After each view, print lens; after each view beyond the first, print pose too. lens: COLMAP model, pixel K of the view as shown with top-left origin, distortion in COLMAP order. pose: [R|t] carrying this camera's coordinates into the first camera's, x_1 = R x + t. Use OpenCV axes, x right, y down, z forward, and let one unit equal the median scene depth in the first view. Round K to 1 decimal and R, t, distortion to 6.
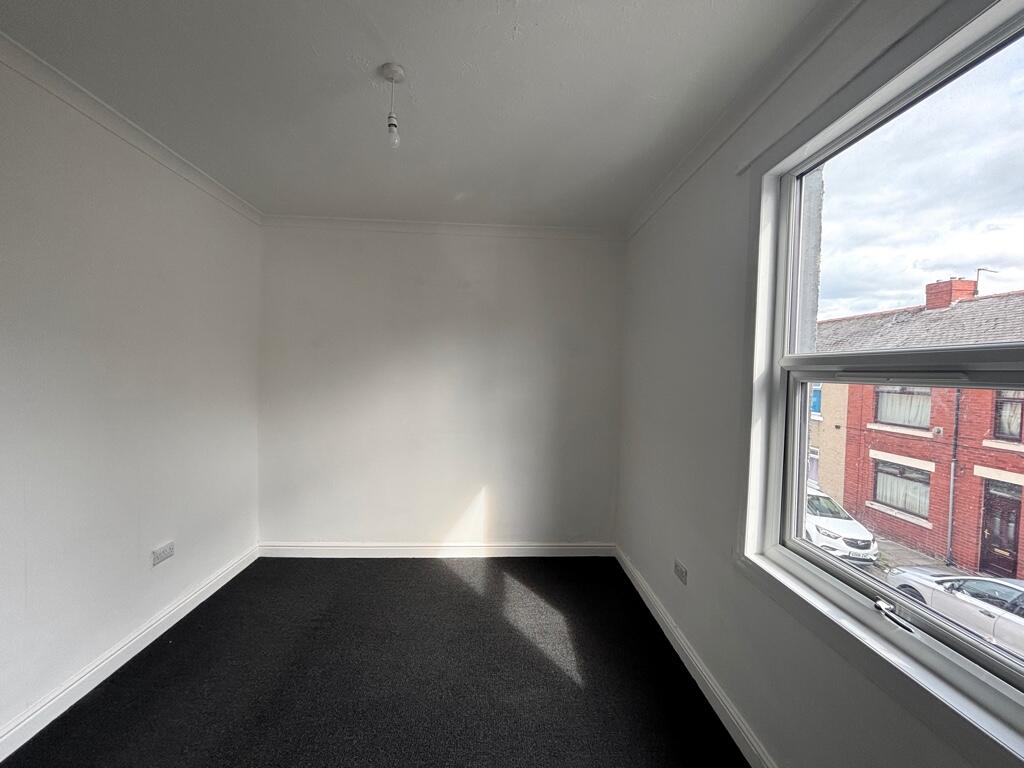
lens RADIAL K [[424.5, 0, 512.0], [0, 424.5, 384.0], [0, 0, 1]] dist [0.010816, 0.000492]
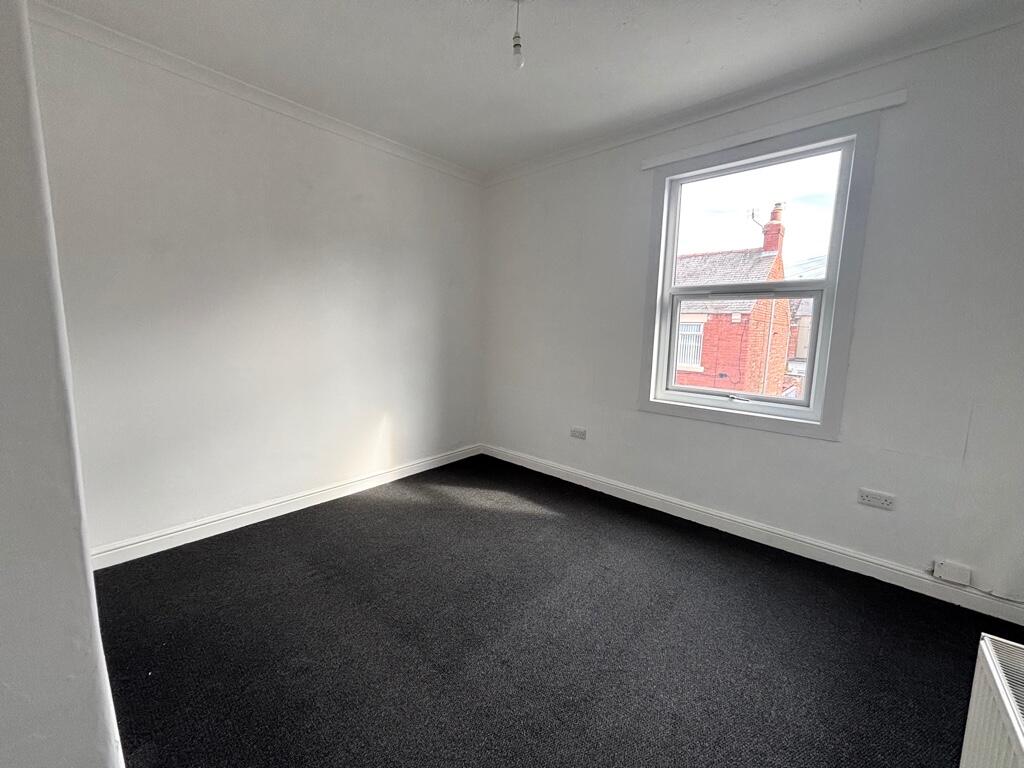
lens RADIAL K [[424.5, 0, 512.0], [0, 424.5, 384.0], [0, 0, 1]] dist [0.010816, 0.000492]
pose [[0.700850, -0.111002, 0.704619, -0.664209], [0.020627, 0.990558, 0.135531, 0.049362], [-0.713010, -0.080453, 0.696522, 0.114709]]
